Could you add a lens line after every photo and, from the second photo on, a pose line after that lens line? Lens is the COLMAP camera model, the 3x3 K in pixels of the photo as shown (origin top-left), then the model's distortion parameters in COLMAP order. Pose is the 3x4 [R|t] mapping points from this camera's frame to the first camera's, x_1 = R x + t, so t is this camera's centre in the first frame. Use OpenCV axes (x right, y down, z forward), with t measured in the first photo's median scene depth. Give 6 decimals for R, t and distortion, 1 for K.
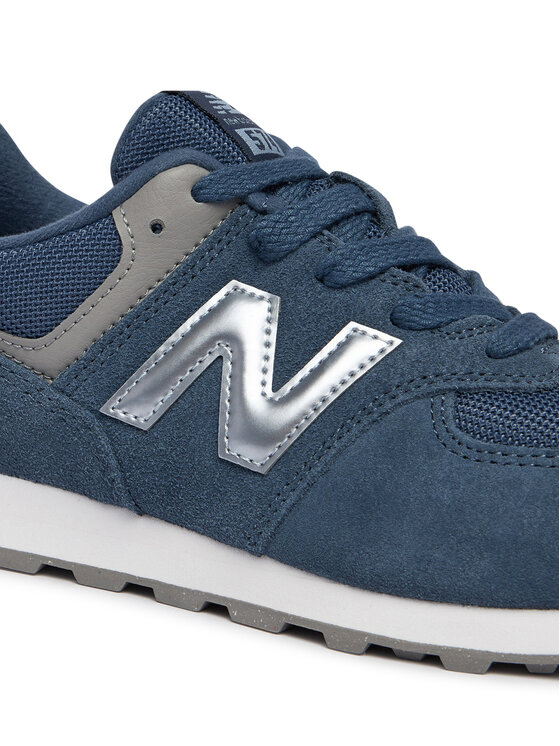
lens RADIAL K [[1700.7, 0, 279.5], [0, 1700.7, 371.8], [0, 0, 1]] dist [-0.009513, 0.000000]
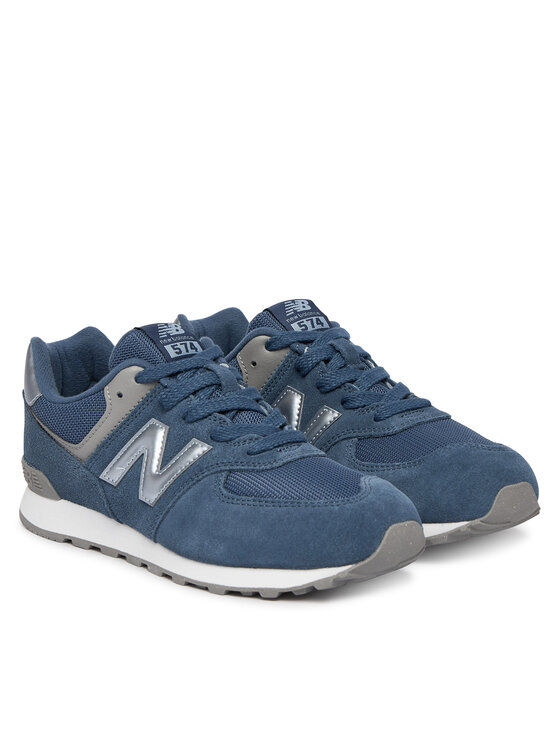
lens RADIAL K [[1684.8, 0, 280.3], [0, 1684.8, 373.9], [0, 0, 1]] dist [-0.024082, 0.000000]
pose [[0.939525, -0.018670, -0.341970, 0.893034], [0.018738, 0.999820, -0.003105, -0.103426], [0.341966, -0.003490, 0.939706, -1.016327]]
